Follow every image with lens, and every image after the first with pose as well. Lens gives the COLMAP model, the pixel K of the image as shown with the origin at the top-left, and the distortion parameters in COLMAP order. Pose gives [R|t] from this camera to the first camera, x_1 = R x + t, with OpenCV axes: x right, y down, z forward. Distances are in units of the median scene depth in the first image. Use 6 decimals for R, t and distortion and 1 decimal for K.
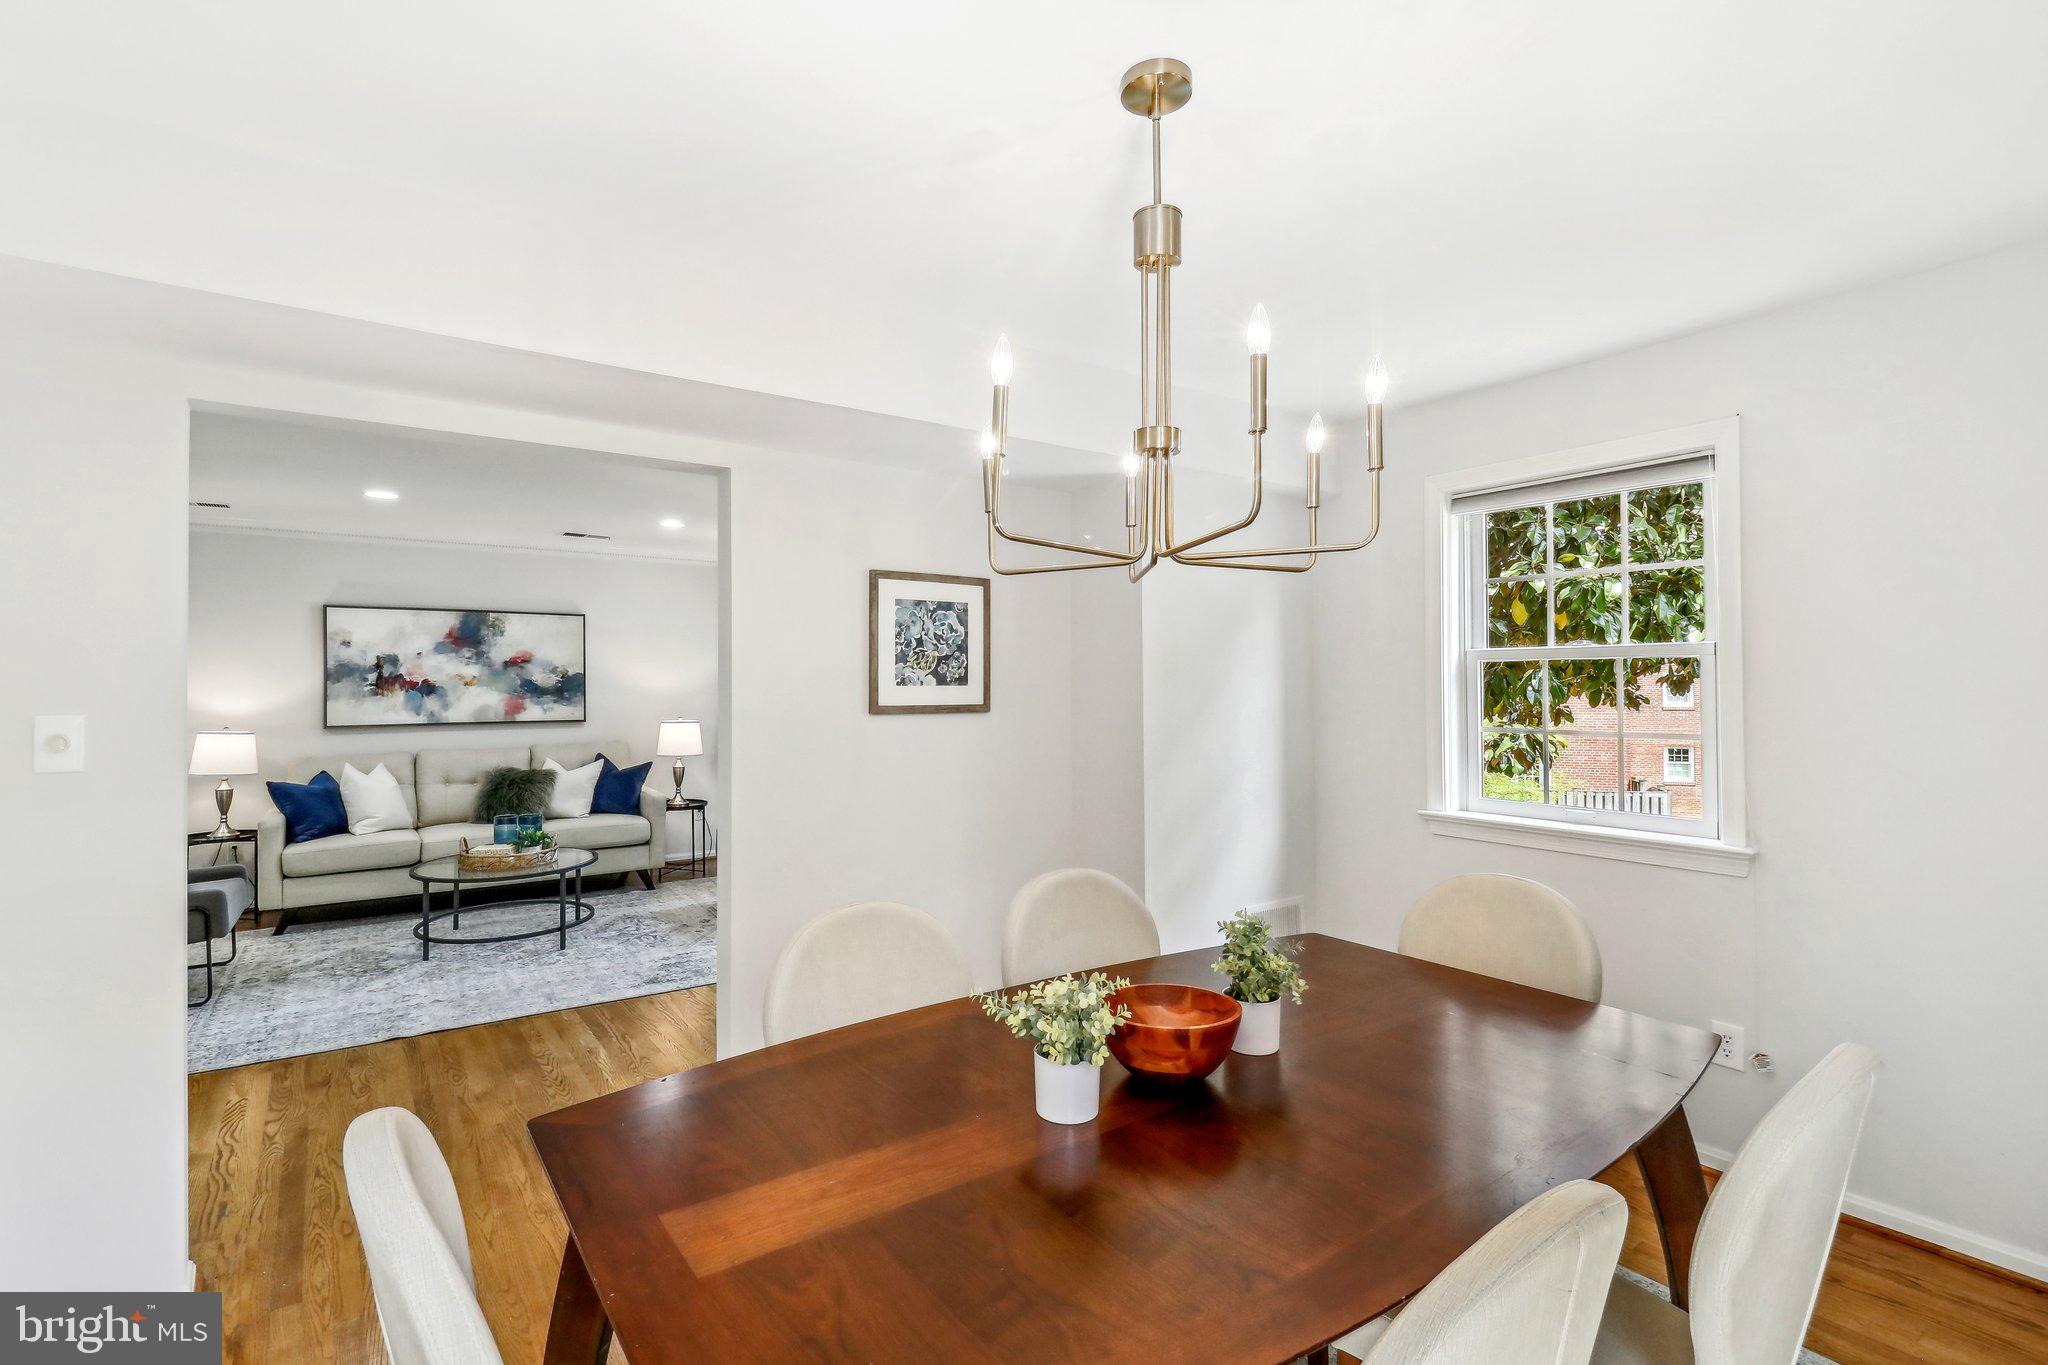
lens RADIAL K [[951.4, 0, 1024.8], [0, 951.4, 665.8], [0, 0, 1]] dist [-0.001061, -0.010968]
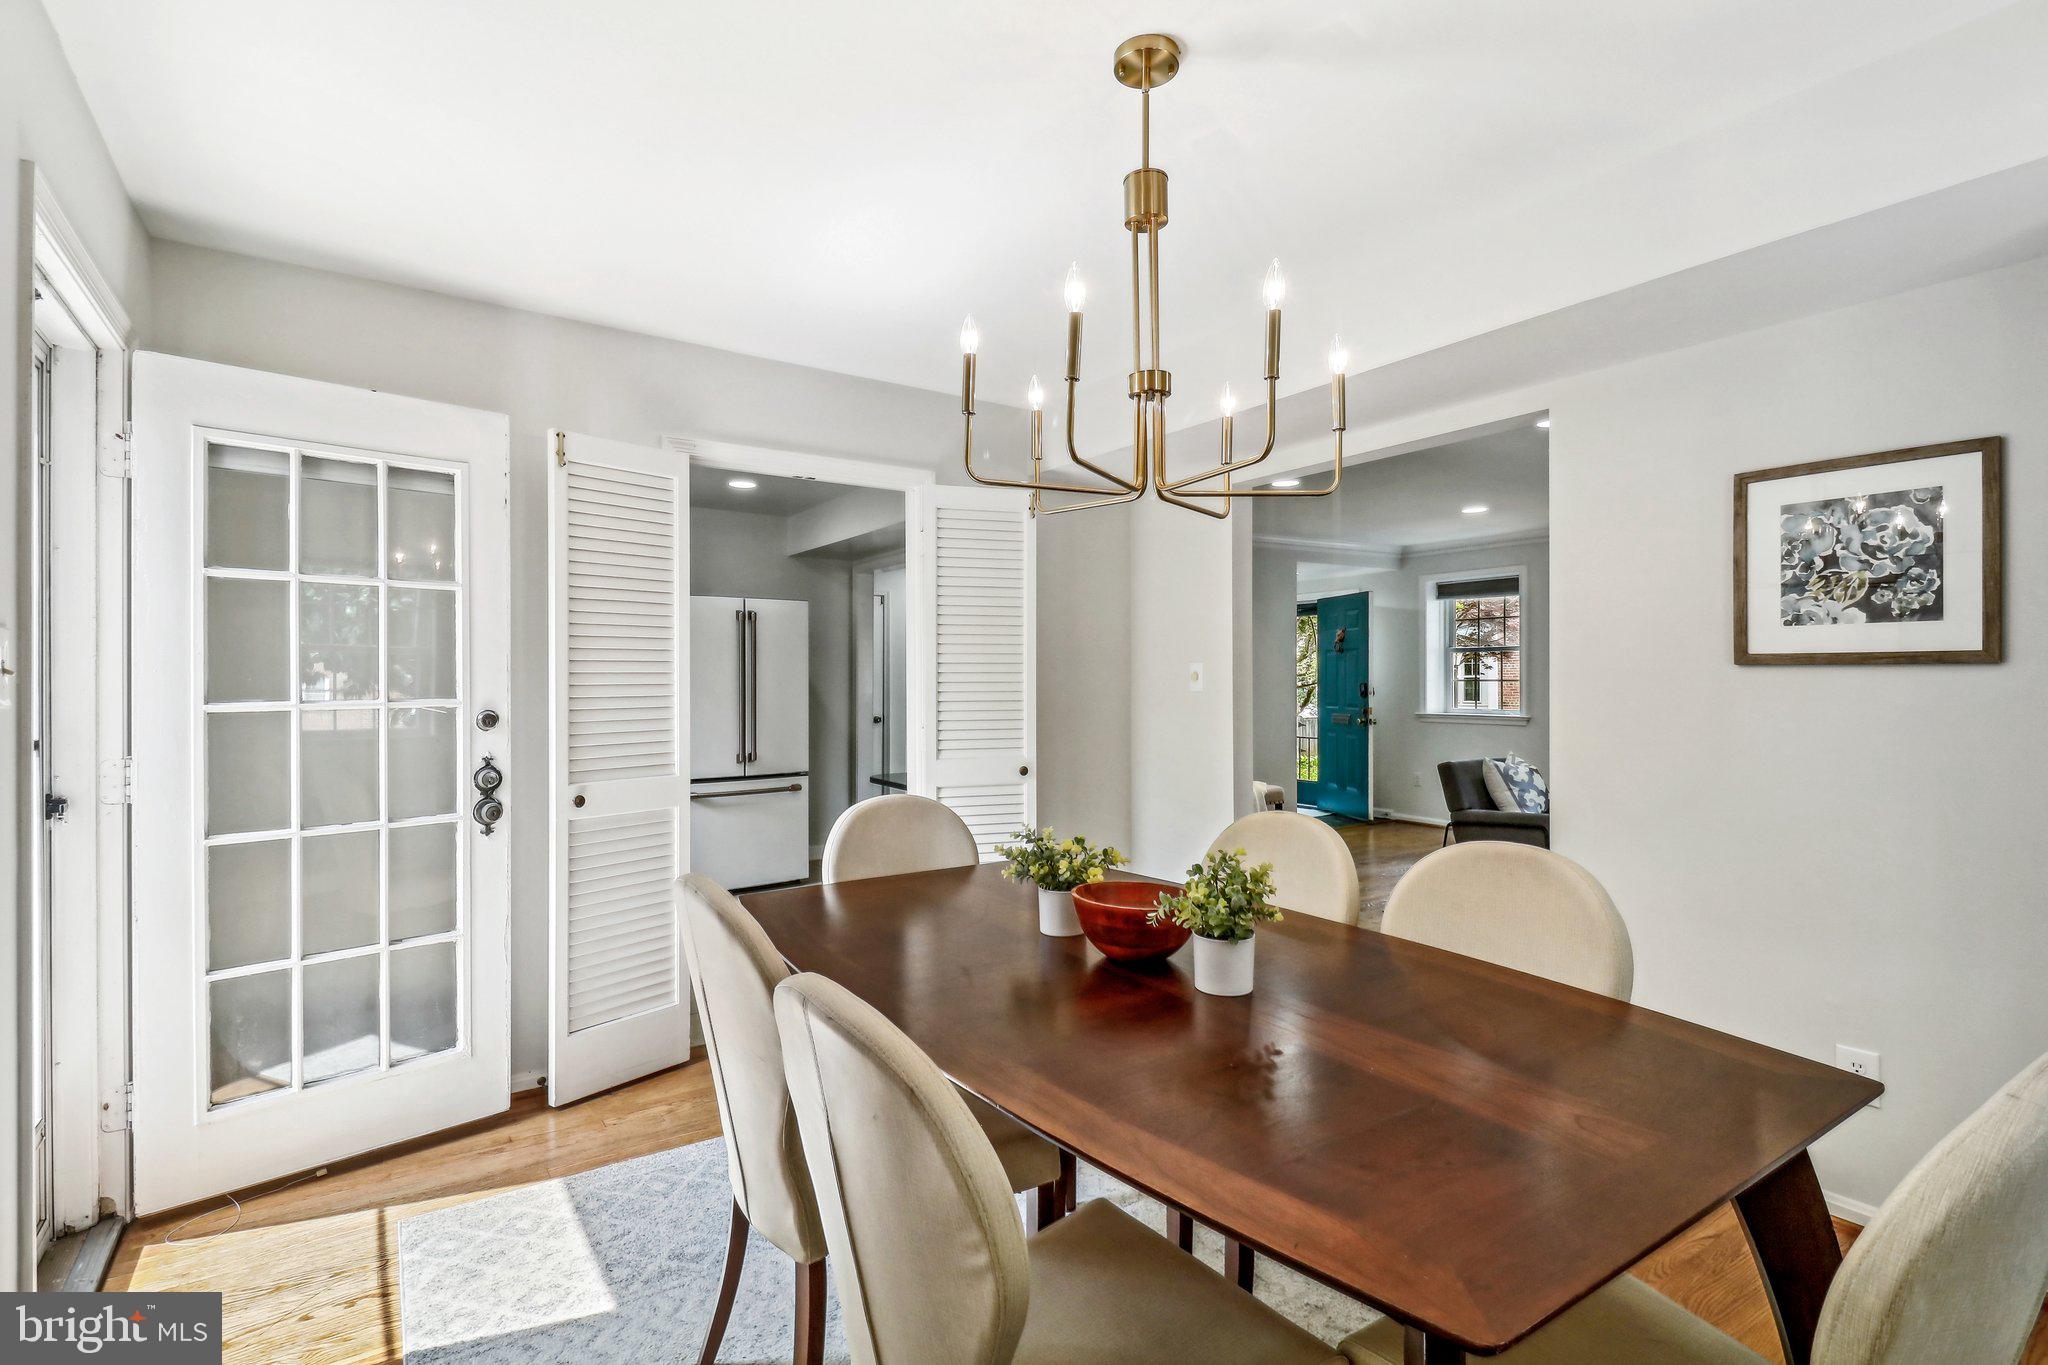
lens RADIAL K [[951.4, 0, 1008.4], [0, 951.4, 686.1], [0, 0, 1]] dist [-0.001061, -0.010968]
pose [[-0.059070, 0.010619, -0.998197, 0.601061], [0.020482, 0.999746, 0.009424, 0.046606], [0.998044, -0.019889, -0.059273, 0.441553]]
